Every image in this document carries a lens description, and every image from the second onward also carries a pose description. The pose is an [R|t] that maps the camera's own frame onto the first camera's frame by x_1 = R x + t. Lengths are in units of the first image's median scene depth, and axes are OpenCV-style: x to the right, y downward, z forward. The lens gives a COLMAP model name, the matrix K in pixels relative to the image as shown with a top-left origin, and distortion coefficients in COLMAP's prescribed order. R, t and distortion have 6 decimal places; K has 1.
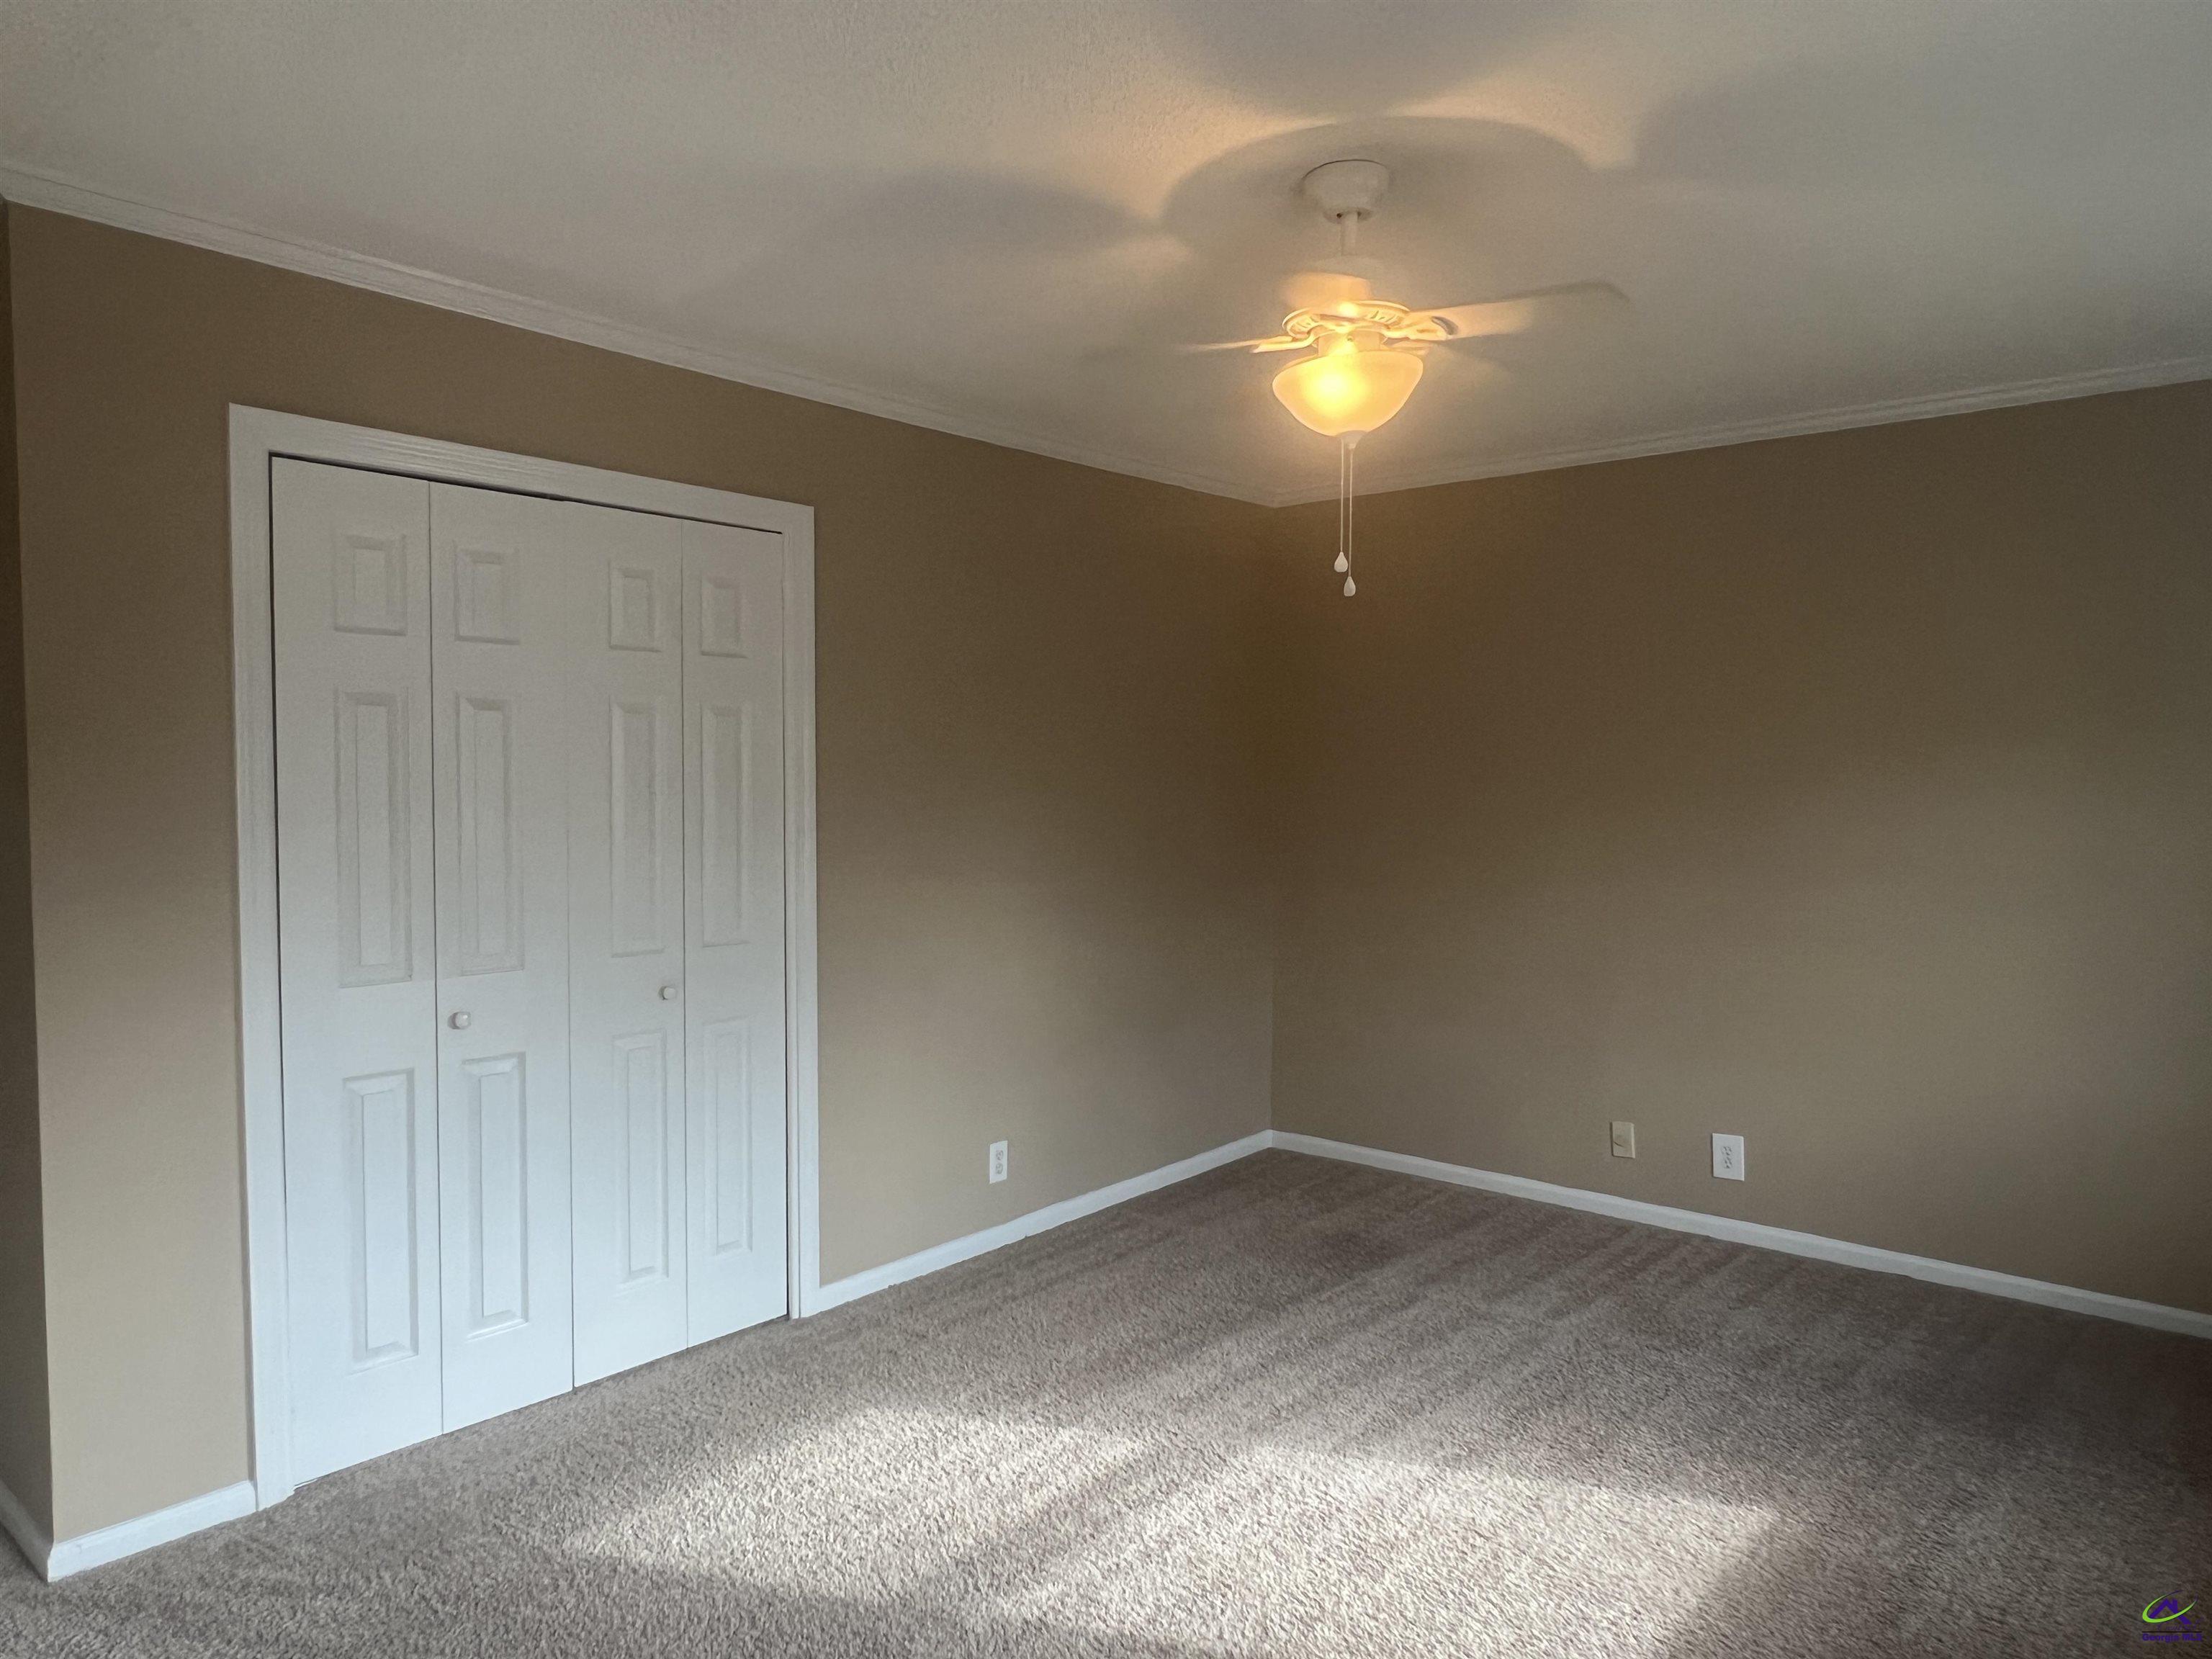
lens RADIAL K [[1440.0, 0, 1106.0], [0, 1440.0, 832.7], [0, 0, 1]] dist [-0.005194, -0.001988]
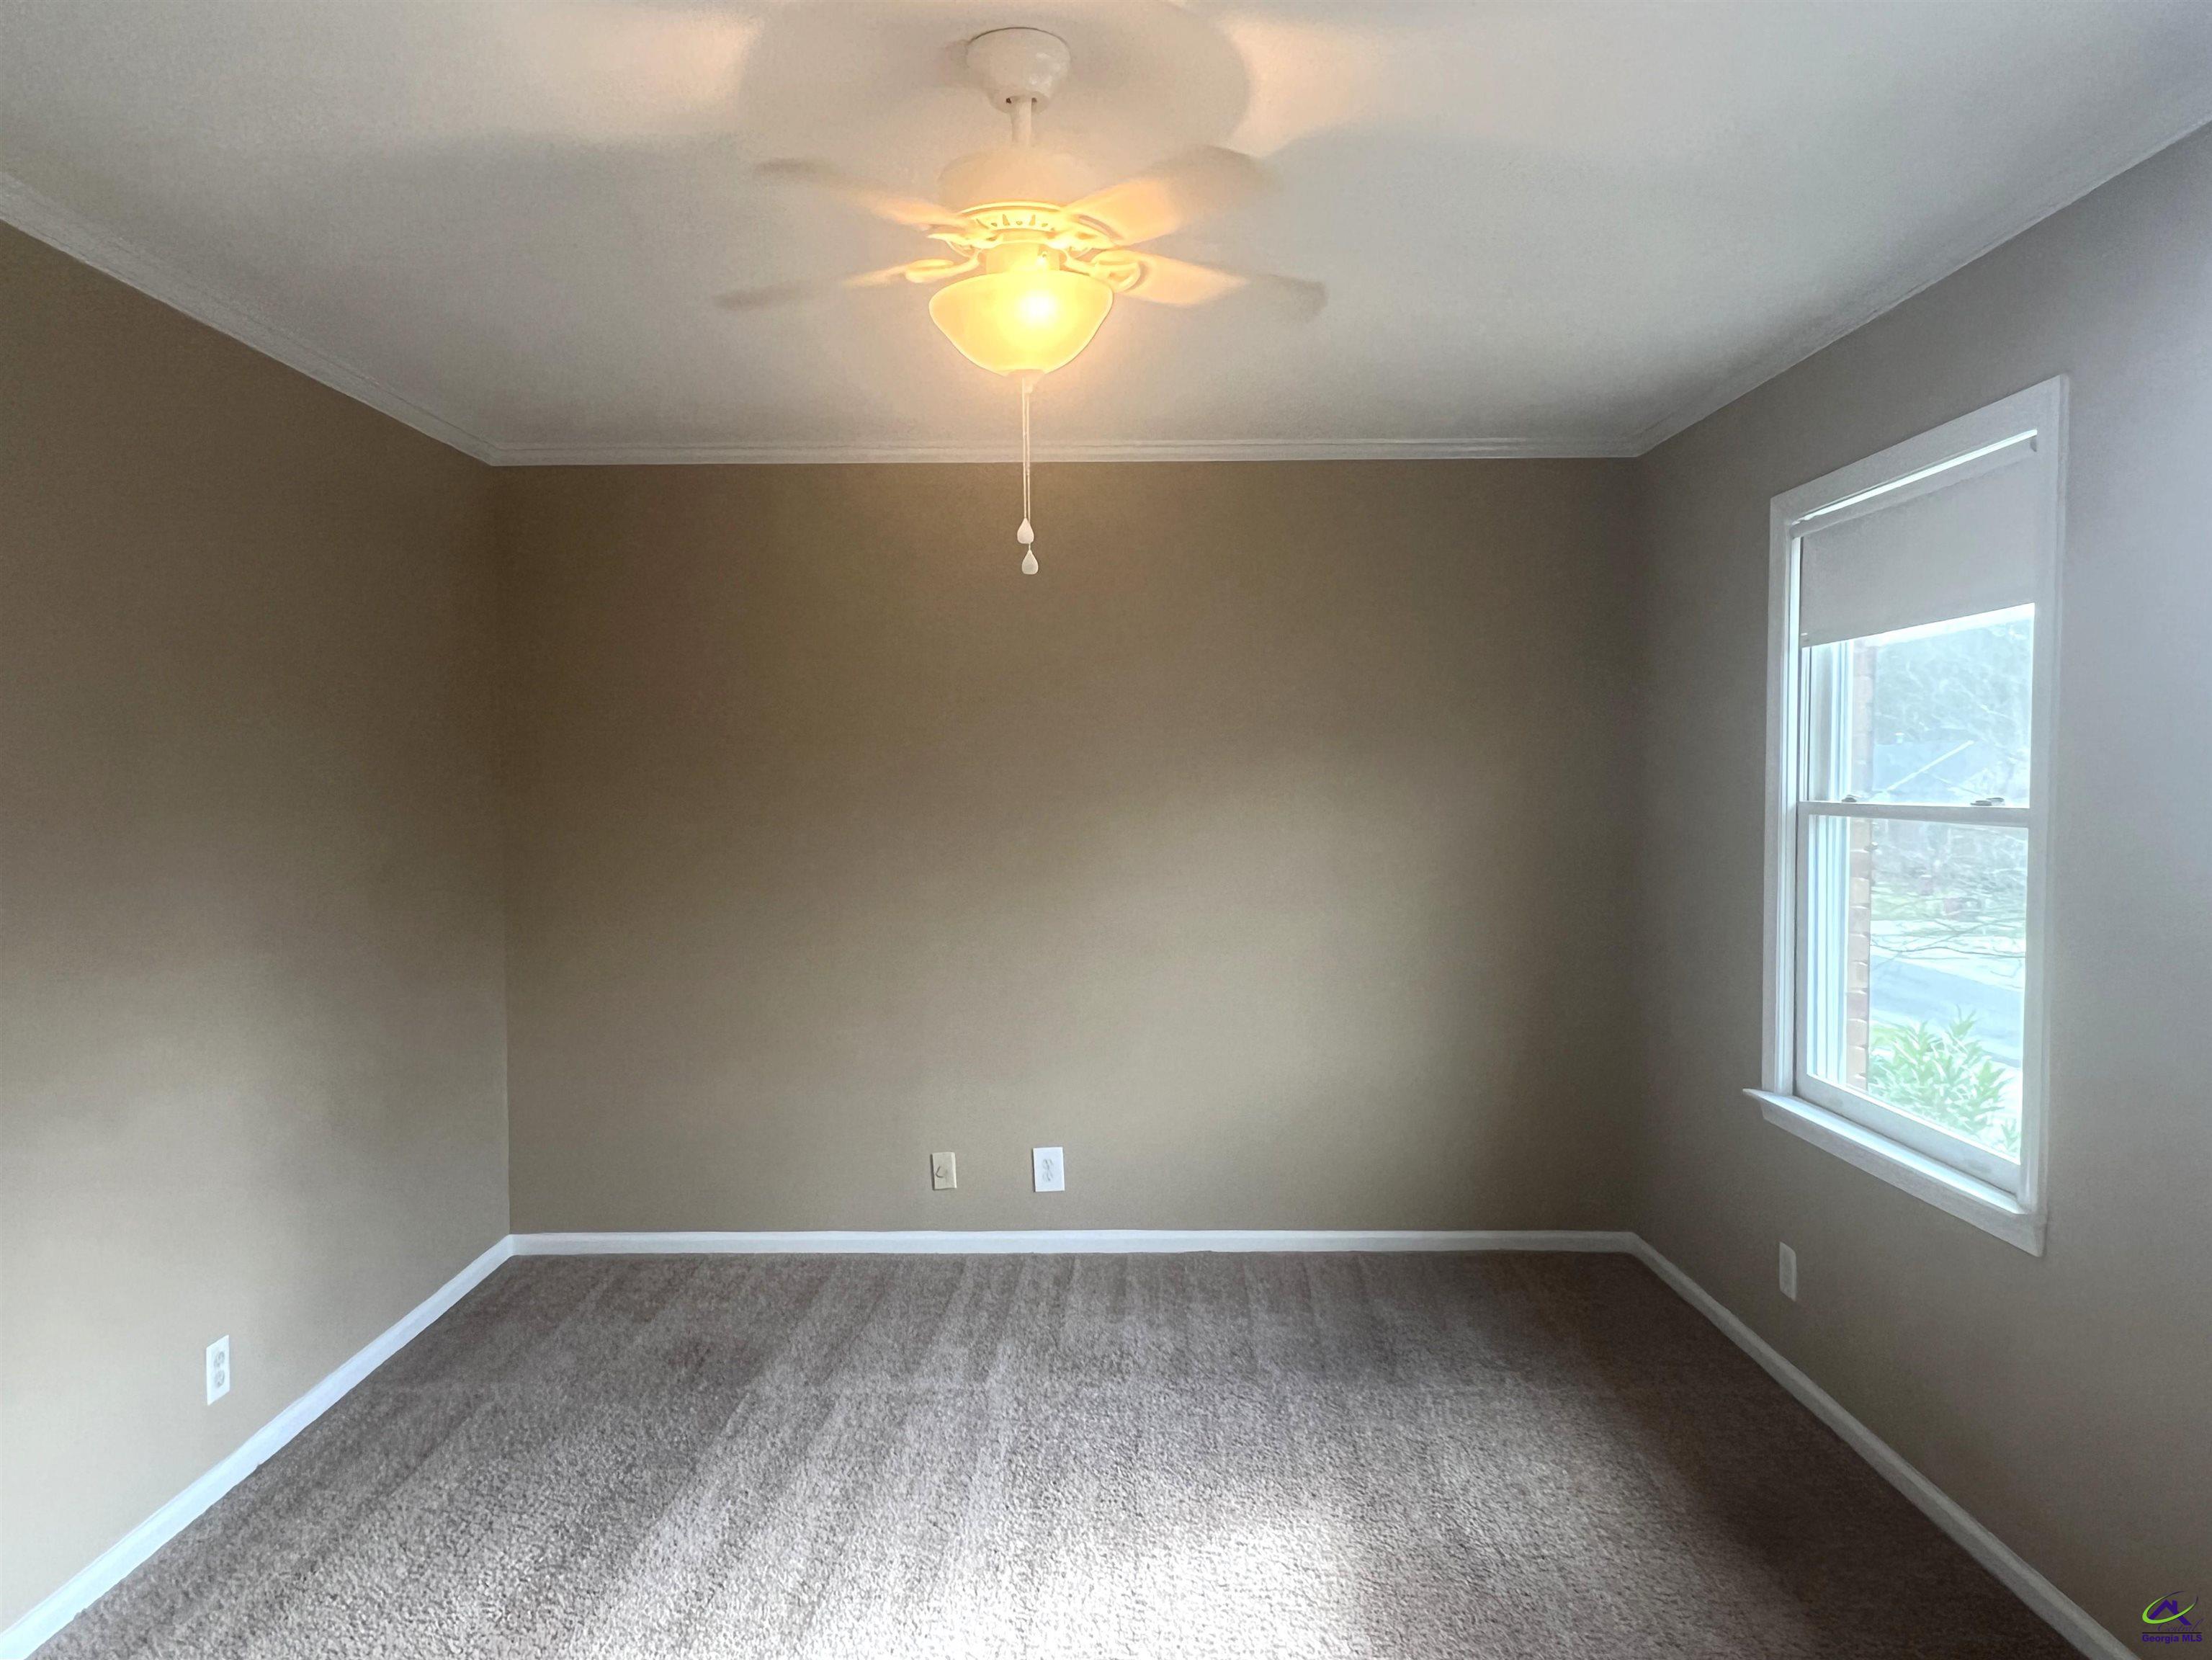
lens RADIAL K [[1440.2, 0, 1108.8], [0, 1440.2, 832.2], [0, 0, 1]] dist [-0.005194, -0.001988]
pose [[0.761396, -0.028057, 0.647680, -0.203016], [0.035926, 0.999354, 0.001058, -0.011645], [-0.647291, 0.022463, 0.761912, 0.222393]]
